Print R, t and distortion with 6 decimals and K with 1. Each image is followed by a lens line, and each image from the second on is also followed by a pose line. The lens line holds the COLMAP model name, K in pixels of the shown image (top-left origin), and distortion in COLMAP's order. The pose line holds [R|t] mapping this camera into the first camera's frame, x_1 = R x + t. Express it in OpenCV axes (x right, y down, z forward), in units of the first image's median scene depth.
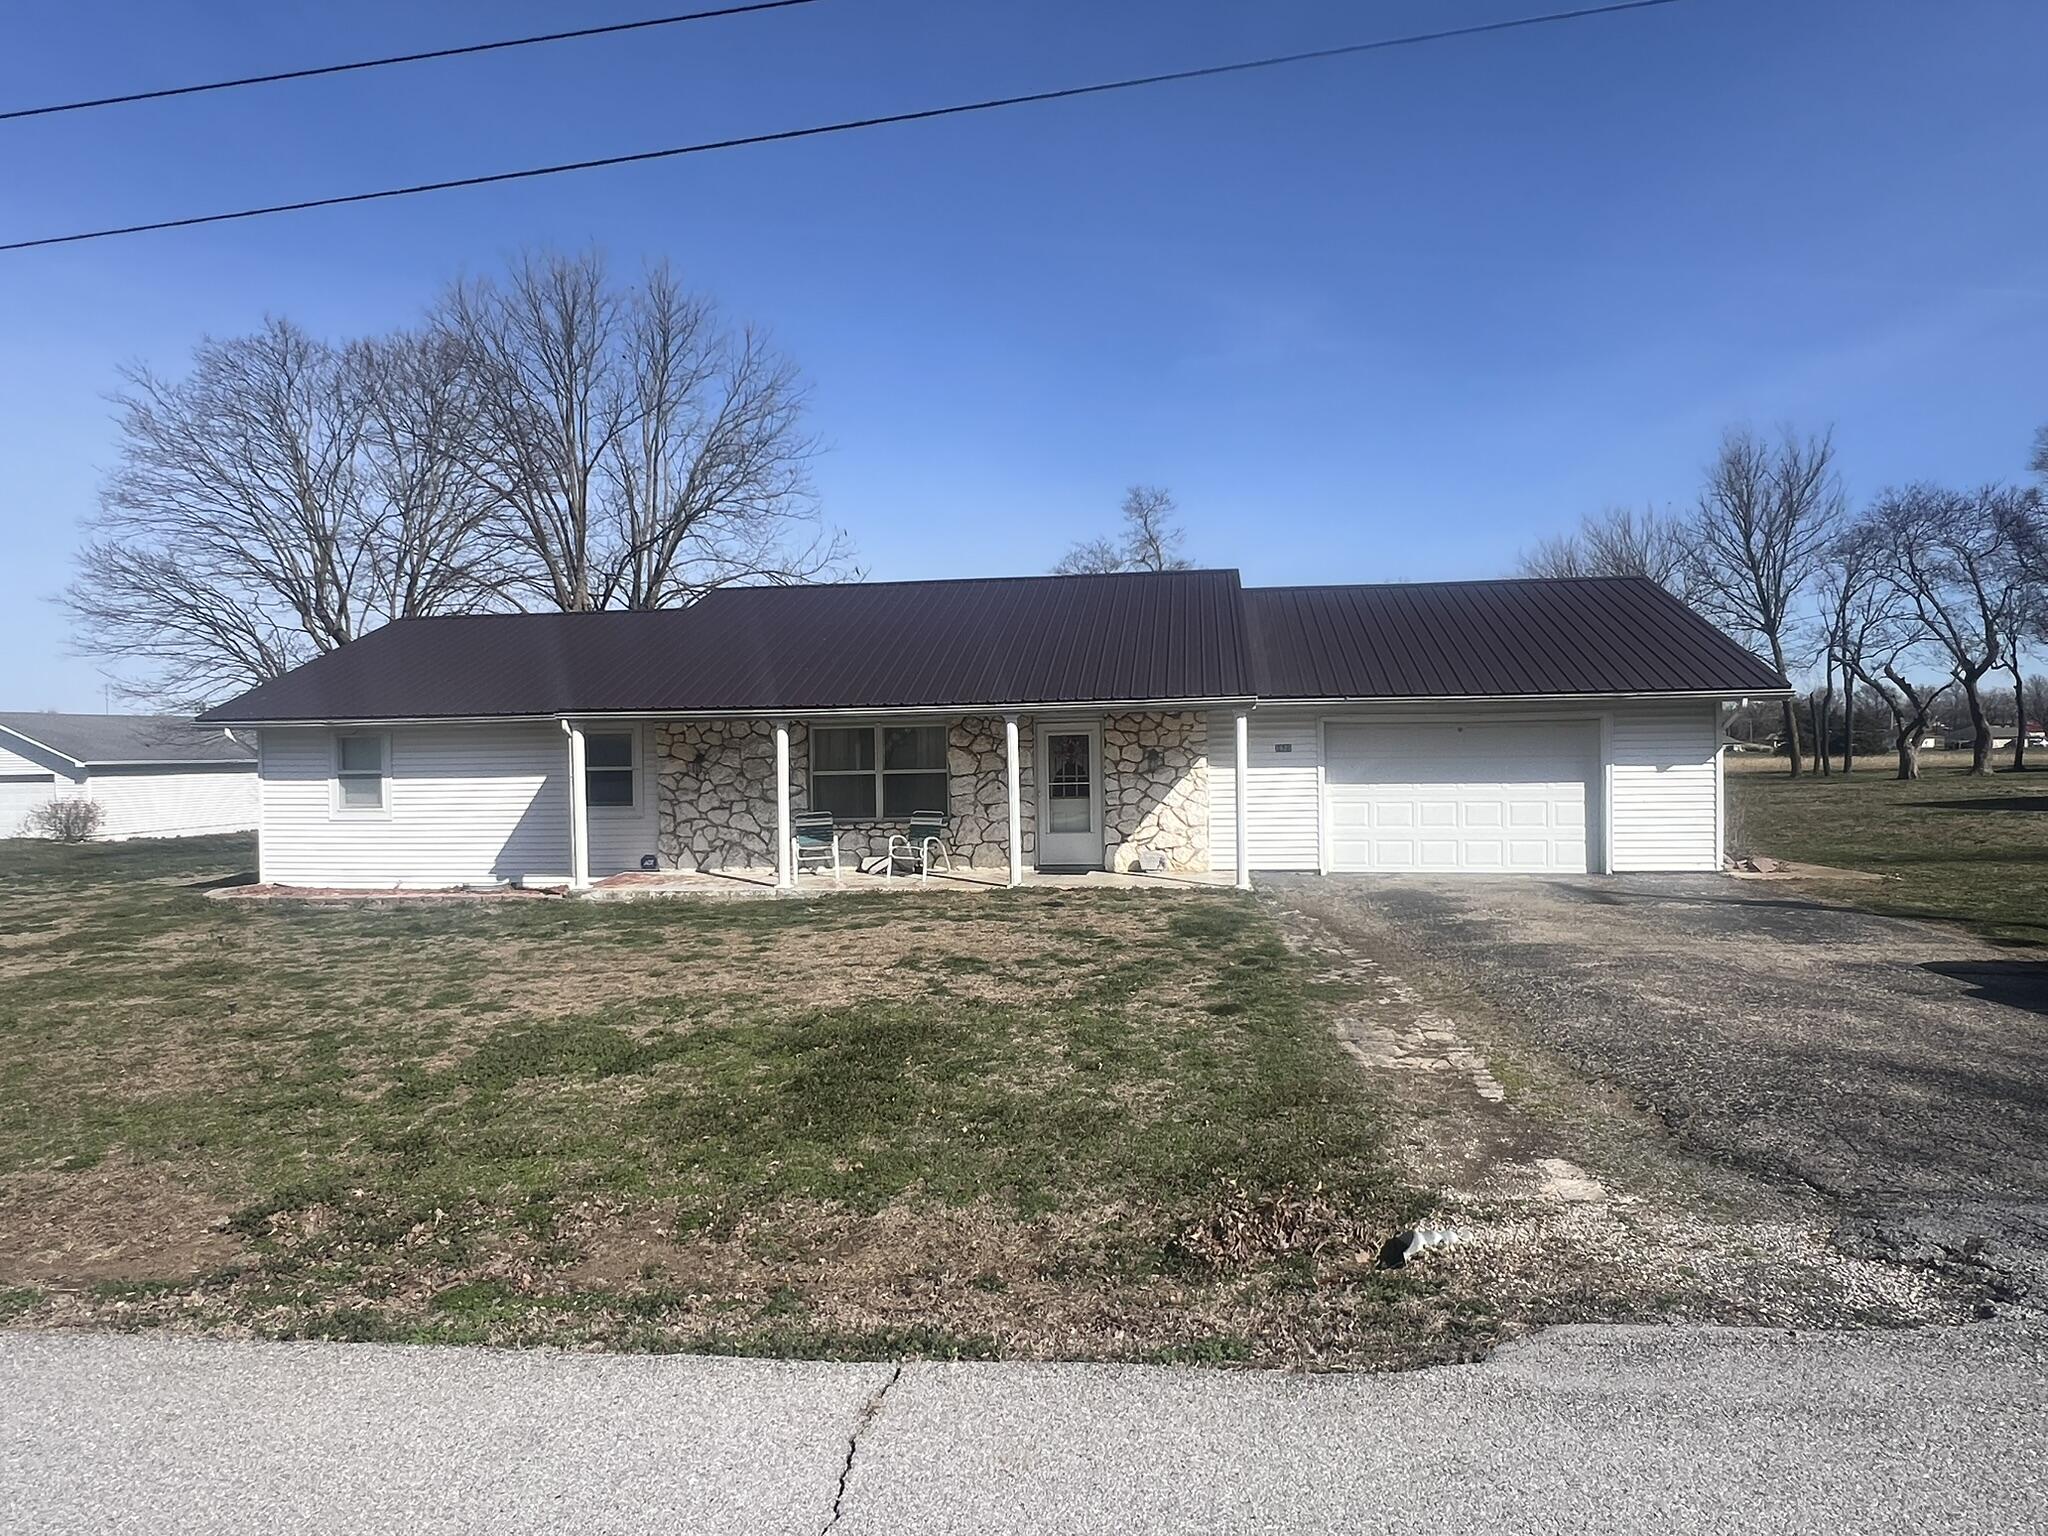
lens RADIAL K [[1207.7, 0, 1024.0], [0, 1207.7, 768.0], [0, 0, 1]] dist [-0.001675, -0.001118]
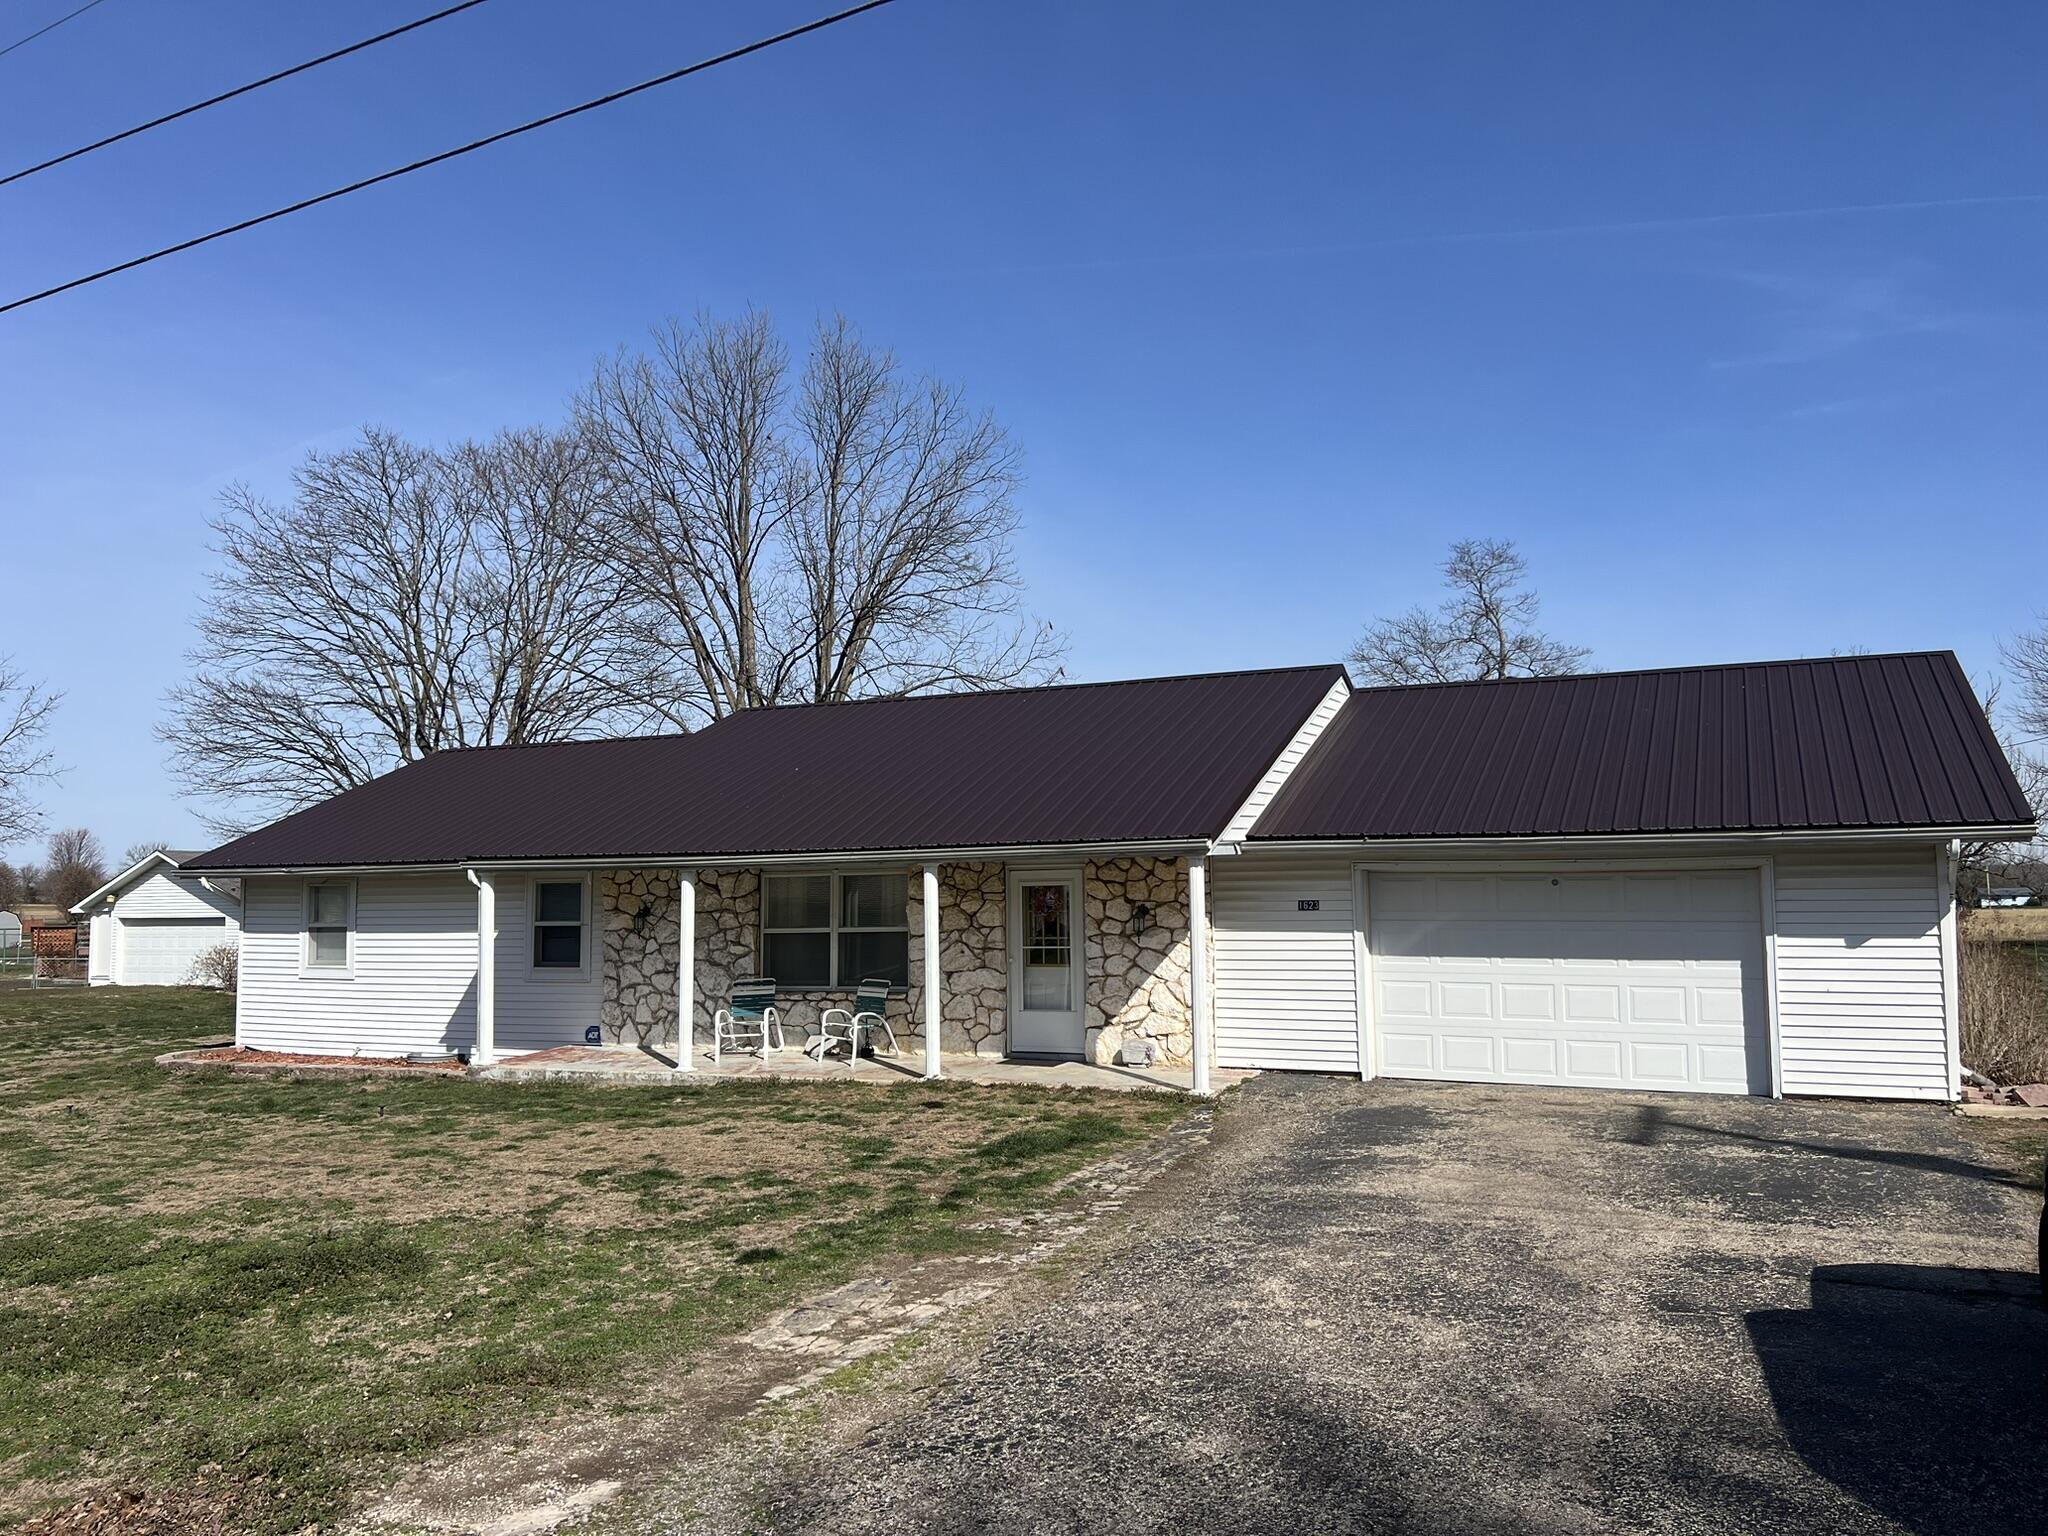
lens RADIAL K [[1540.0, 0, 1028.8], [0, 1540.0, 763.7], [0, 0, 1]] dist [0.128465, -0.221959]
pose [[0.957274, -0.019901, -0.288495, 0.323337], [-0.006823, 0.995797, -0.091330, -0.014752], [0.289101, 0.089396, 0.953116, 0.024435]]
